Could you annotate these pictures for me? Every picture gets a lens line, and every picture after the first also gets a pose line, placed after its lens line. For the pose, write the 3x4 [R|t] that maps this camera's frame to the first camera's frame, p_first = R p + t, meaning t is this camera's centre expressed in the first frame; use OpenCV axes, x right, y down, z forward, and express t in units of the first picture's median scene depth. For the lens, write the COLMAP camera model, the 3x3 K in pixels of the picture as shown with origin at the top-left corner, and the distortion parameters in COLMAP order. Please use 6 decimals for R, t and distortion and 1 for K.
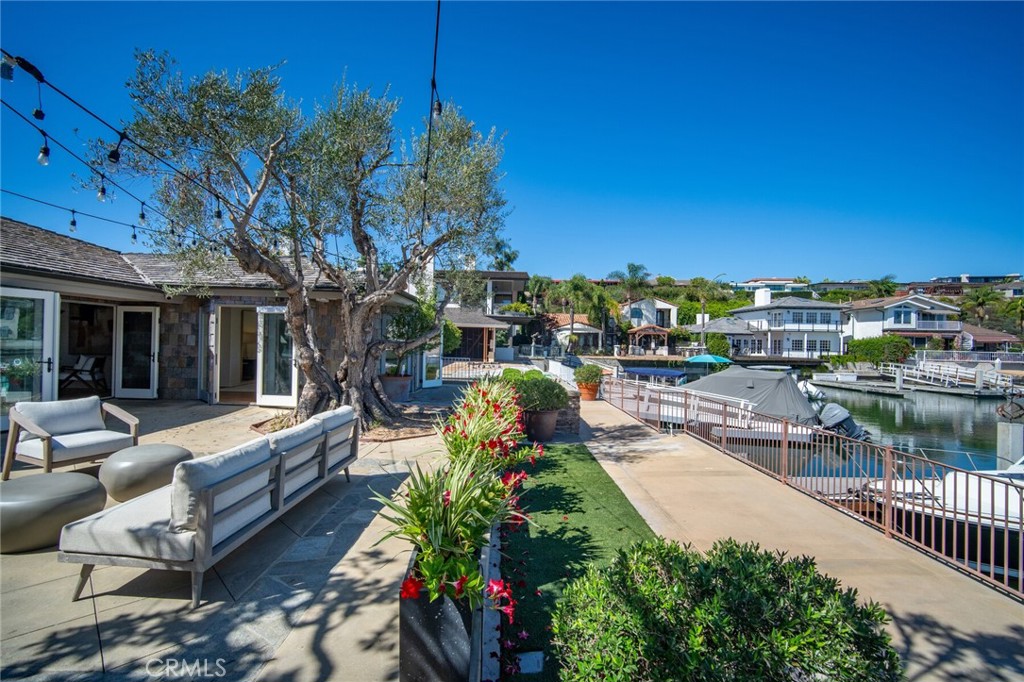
lens RADIAL K [[446.4, 0, 506.7], [0, 446.4, 340.3], [0, 0, 1]] dist [-0.013614, 0.003876]
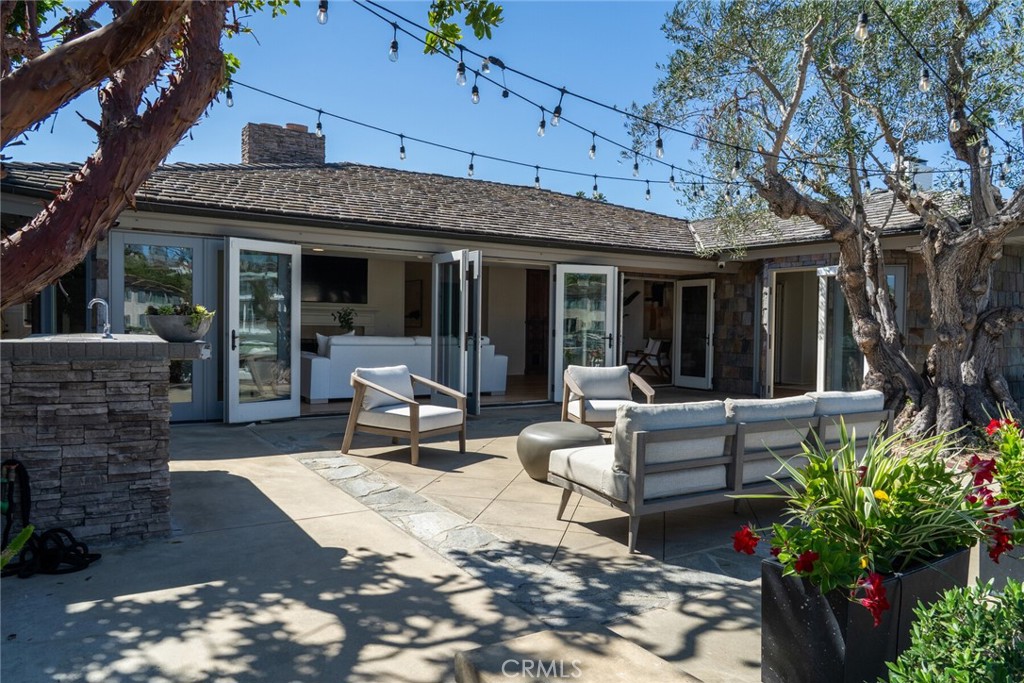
lens RADIAL K [[700.1, 0, 509.0], [0, 700.1, 349.1], [0, 0, 1]] dist [-0.028091, 0.025947]
pose [[0.528127, 0.013658, -0.849056, 0.121529], [0.001288, 0.999857, 0.016885, 0.034117], [0.849165, -0.010011, 0.528033, -0.010326]]
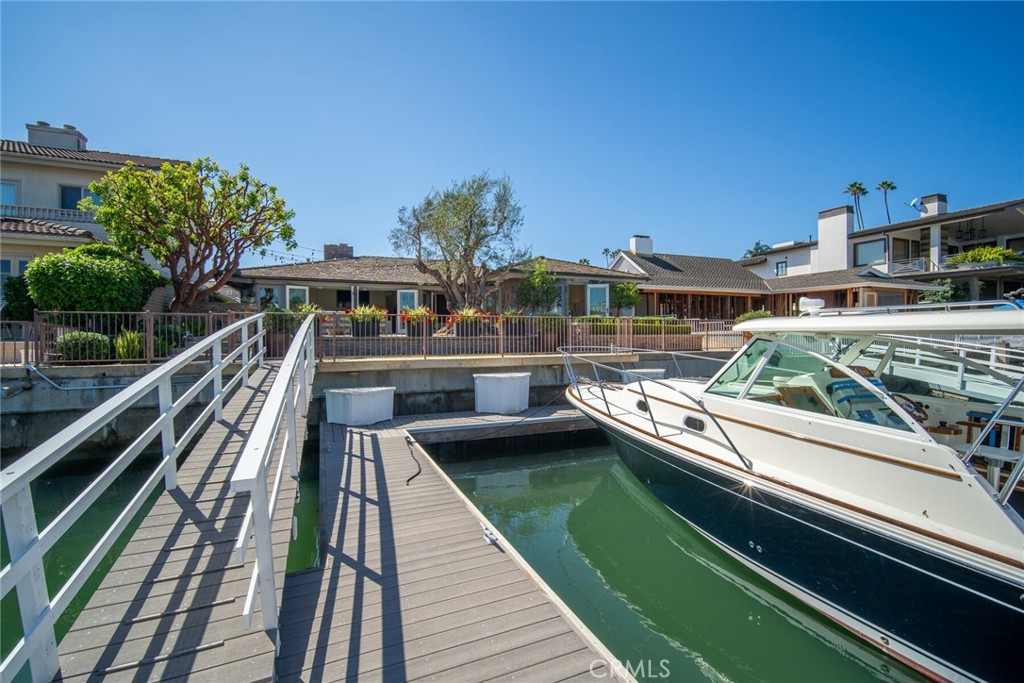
lens RADIAL K [[446.4, 0, 510.2], [0, 446.4, 348.7], [0, 0, 1]] dist [-0.013614, 0.003876]
pose [[0.384075, 0.004039, -0.923293, 1.498990], [0.016513, 0.999800, 0.011243, 0.198079], [0.923154, -0.019564, 0.383932, 0.301789]]
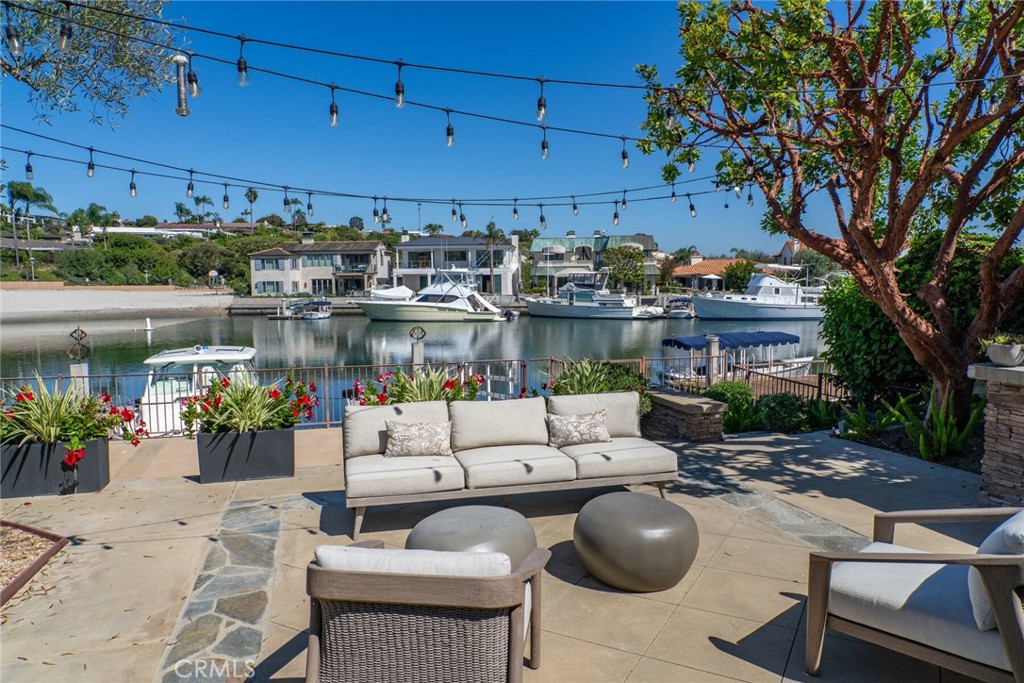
lens RADIAL K [[700.1, 0, 497.7], [0, 700.1, 344.1], [0, 0, 1]] dist [-0.028091, 0.025947]
pose [[-0.244611, -0.101430, 0.964301, -0.789544], [-0.001205, 0.994545, 0.104305, -0.037391], [-0.969620, 0.024352, -0.243399, 0.552474]]
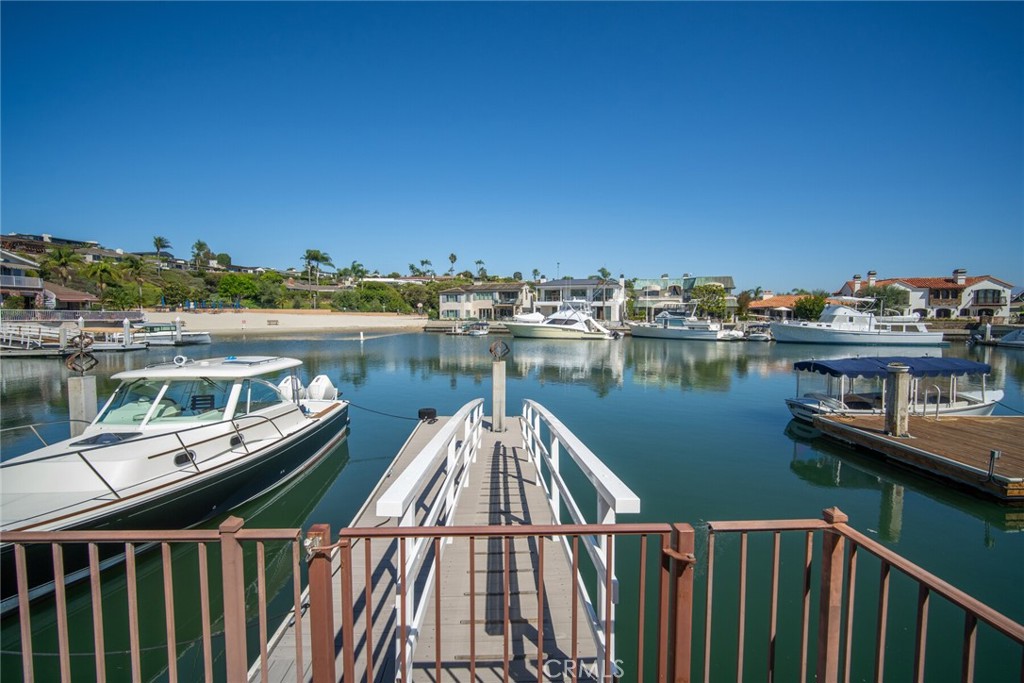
lens RADIAL K [[446.4, 0, 513.8], [0, 446.4, 338.9], [0, 0, 1]] dist [-0.013614, 0.003876]
pose [[-0.038663, -0.072409, 0.996625, 0.304214], [-0.008887, 0.997357, 0.072117, 0.053044], [-0.999213, -0.006069, -0.039204, 0.236822]]
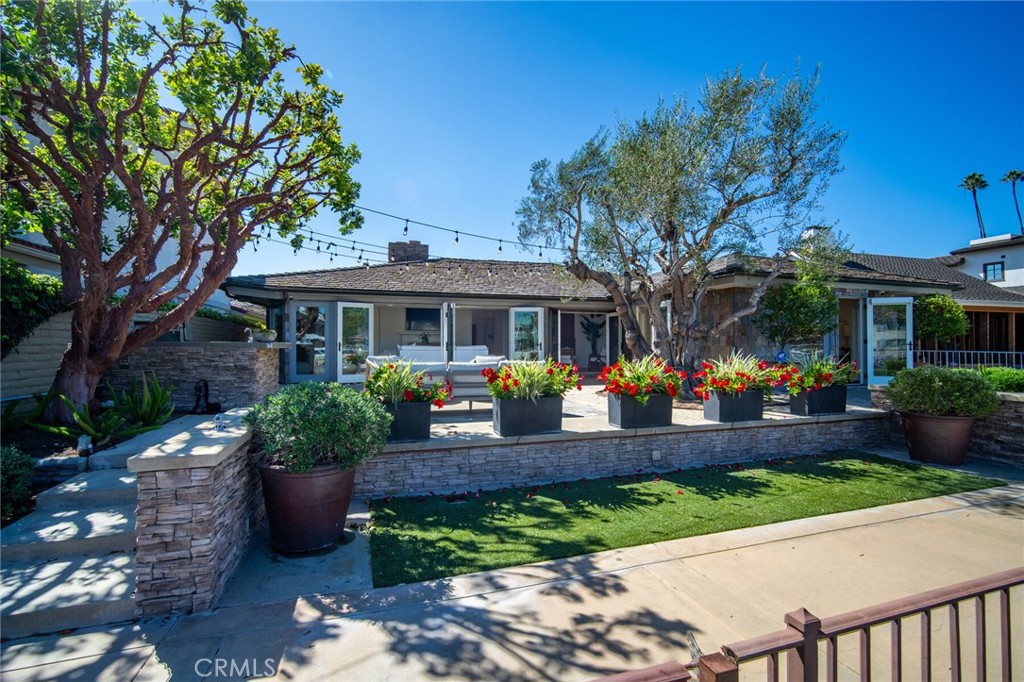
lens RADIAL K [[446.4, 0, 509.3], [0, 446.4, 346.4], [0, 0, 1]] dist [-0.013614, 0.003876]
pose [[0.296266, -0.020698, -0.954881, 0.528532], [0.011088, 0.999772, -0.018231, 0.063248], [0.955041, -0.005186, 0.296428, 0.228659]]
